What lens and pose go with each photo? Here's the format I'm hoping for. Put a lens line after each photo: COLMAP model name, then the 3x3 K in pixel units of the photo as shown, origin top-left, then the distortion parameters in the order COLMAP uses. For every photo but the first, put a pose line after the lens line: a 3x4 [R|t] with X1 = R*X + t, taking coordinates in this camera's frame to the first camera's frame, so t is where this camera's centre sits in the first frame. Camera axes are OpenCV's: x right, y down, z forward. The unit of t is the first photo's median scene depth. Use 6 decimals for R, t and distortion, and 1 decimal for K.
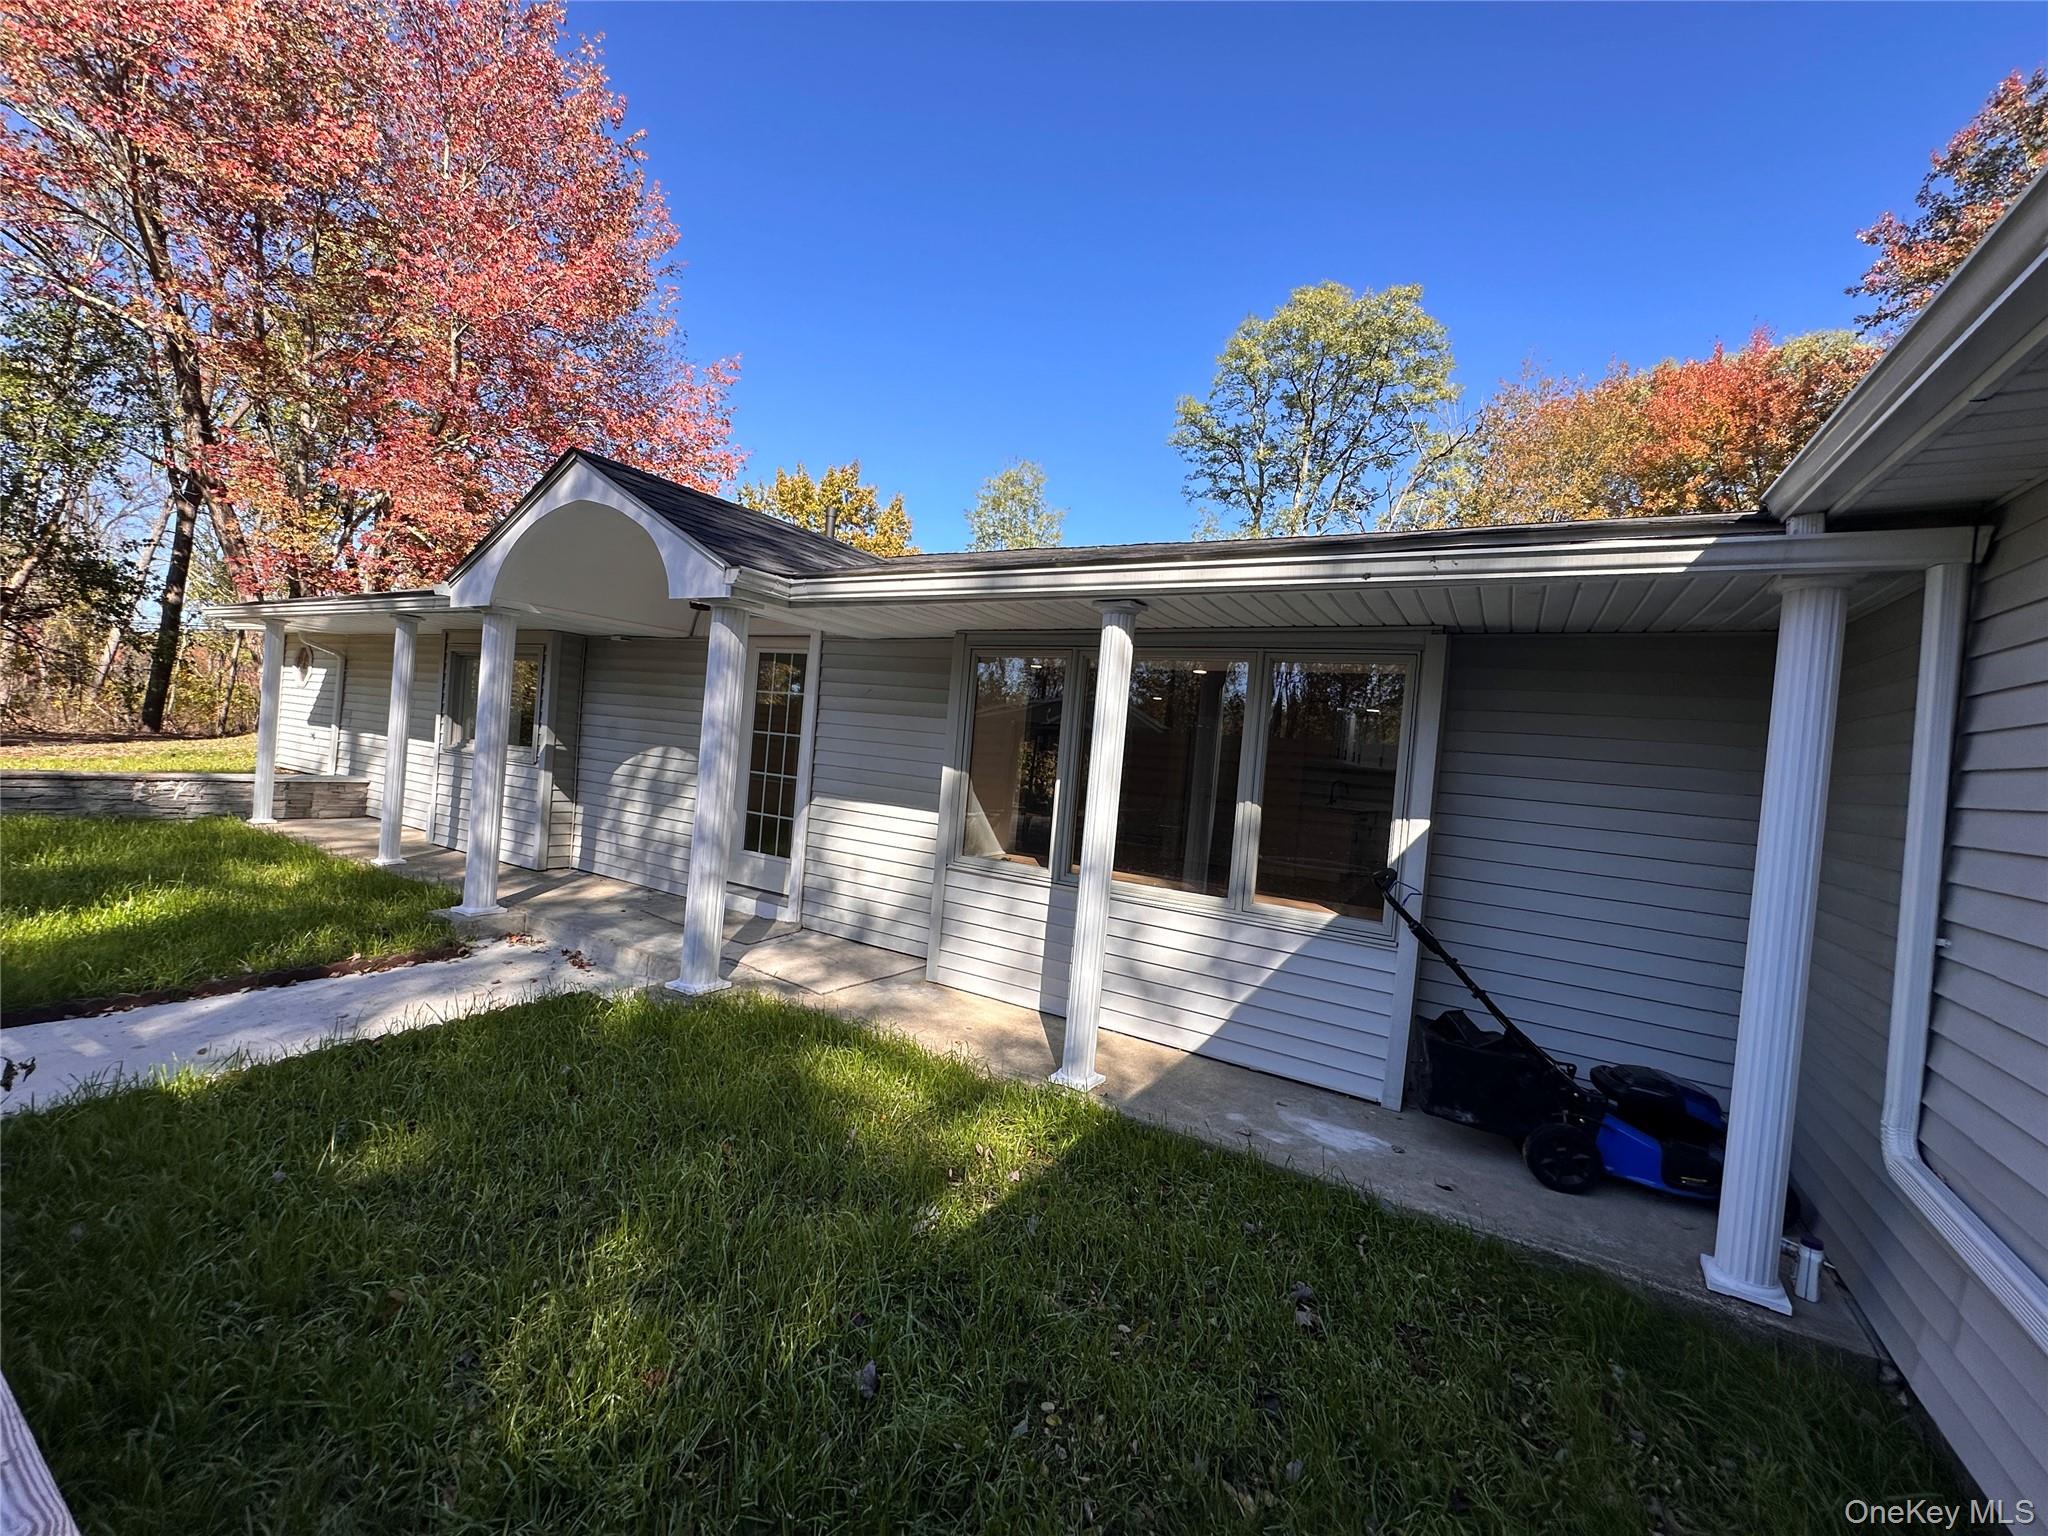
lens RADIAL K [[814.5, 0, 1024.0], [0, 814.5, 768.0], [0, 0, 1]] dist [-0.001082, -0.000249]
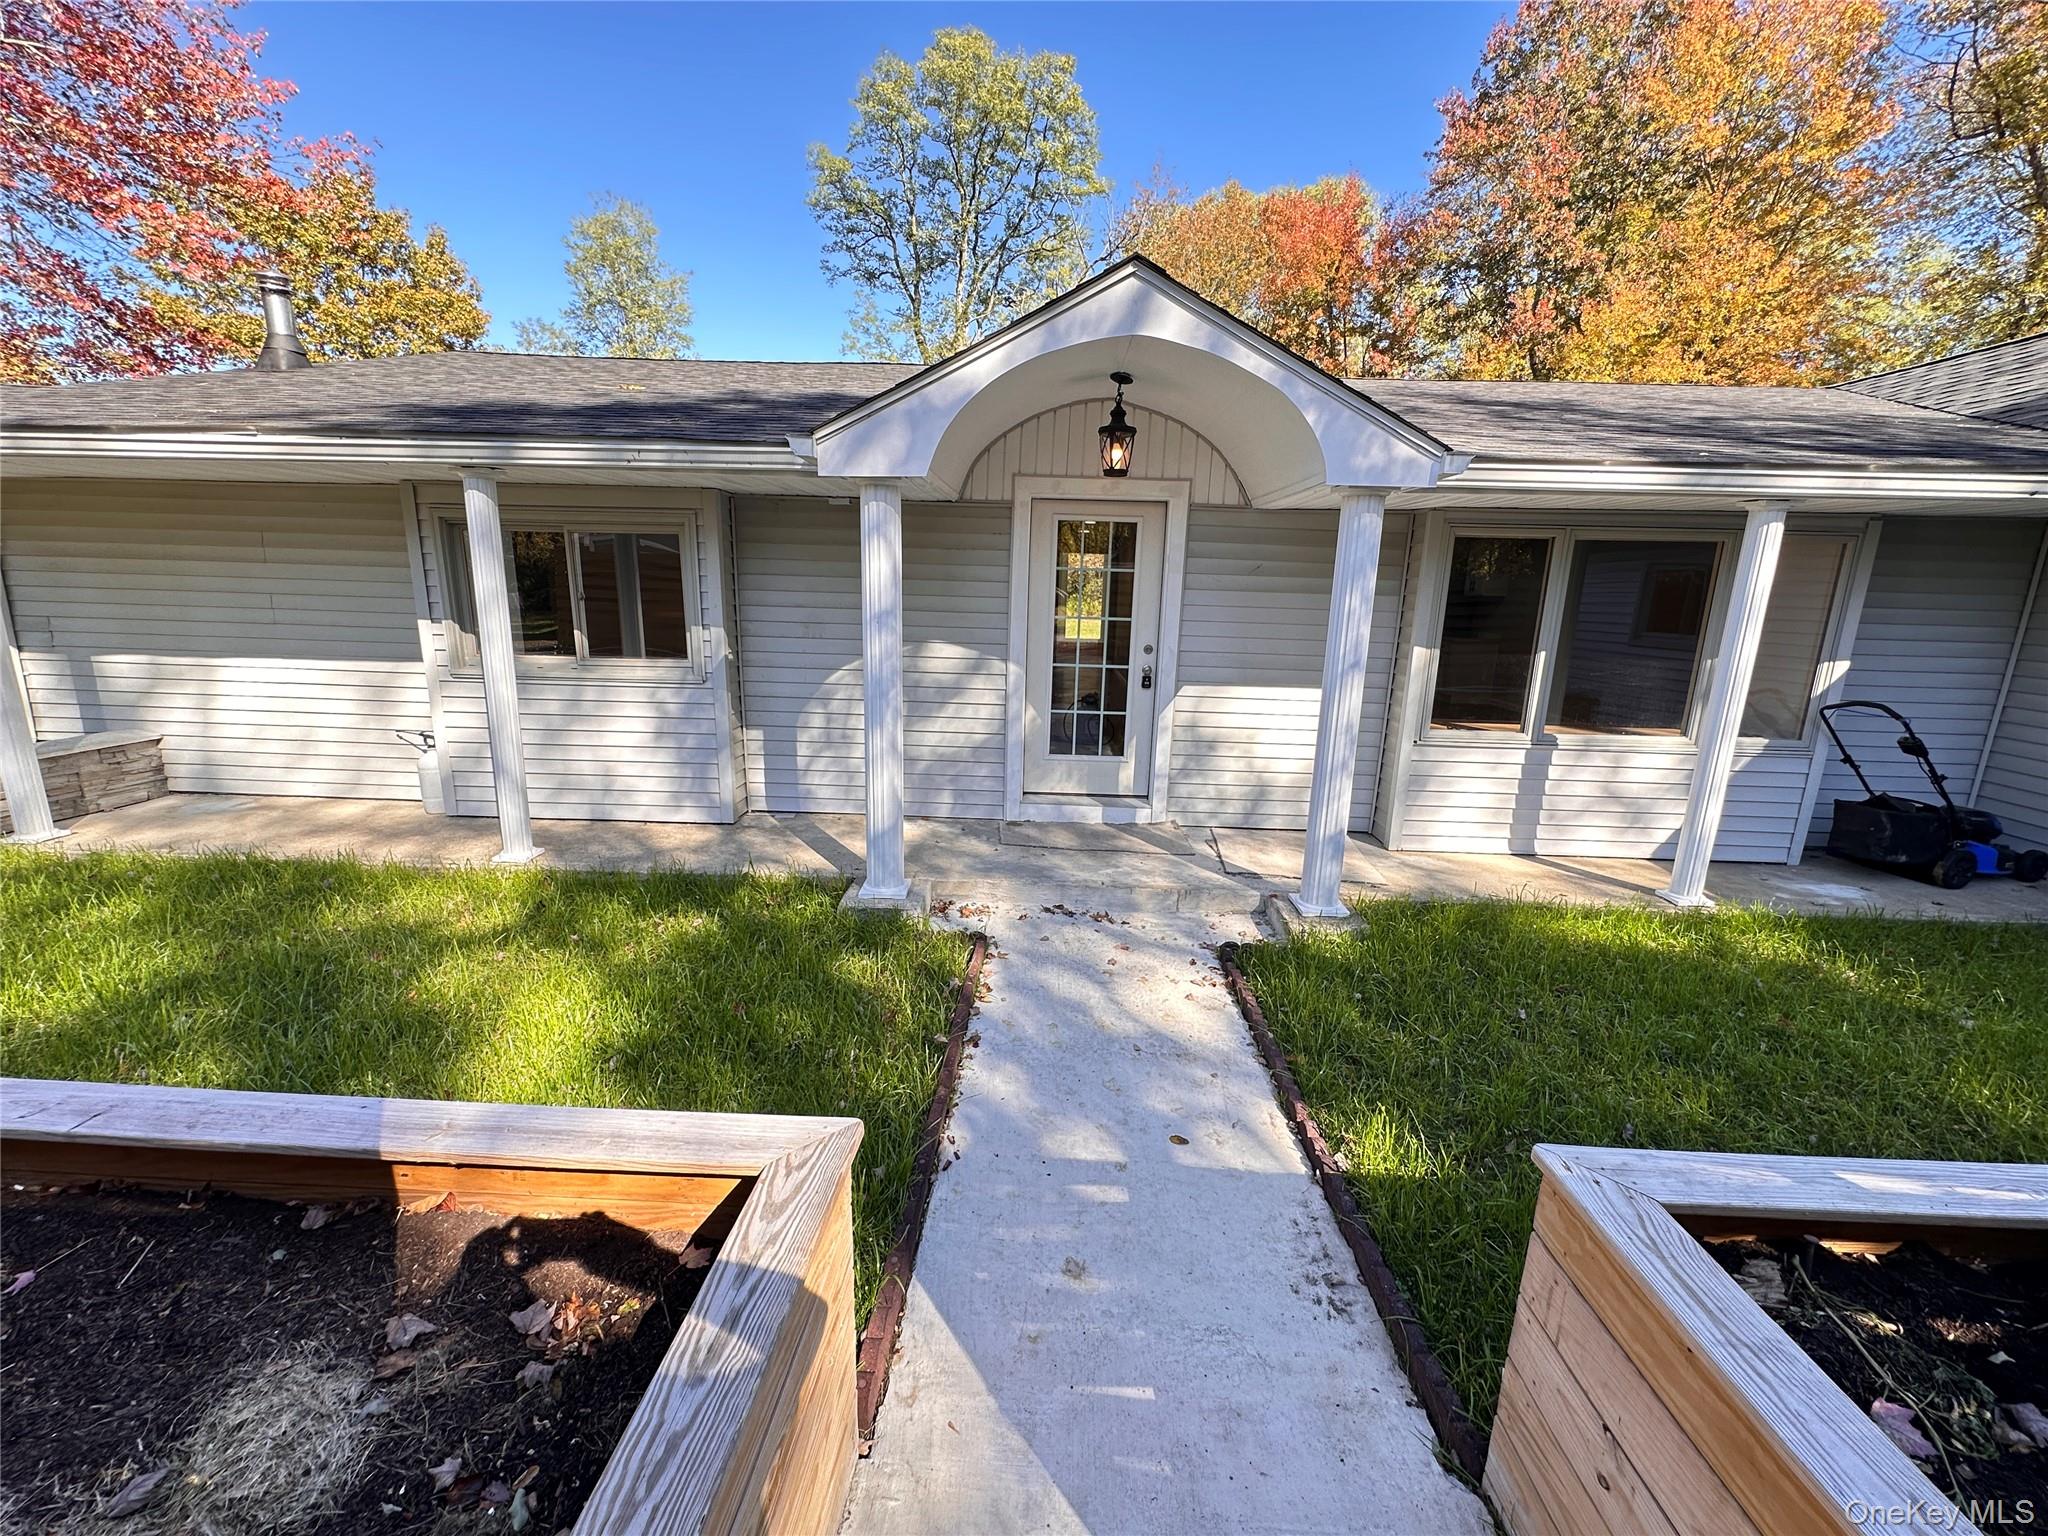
lens RADIAL K [[820.5, 0, 1024.0], [0, 820.5, 768.0], [0, 0, 1]] dist [0.001007, -0.000074]
pose [[0.875216, -0.166403, 0.454210, -0.578793], [0.059771, 0.968976, 0.239819, -0.074333], [-0.480025, -0.182745, 0.858009, 0.188893]]
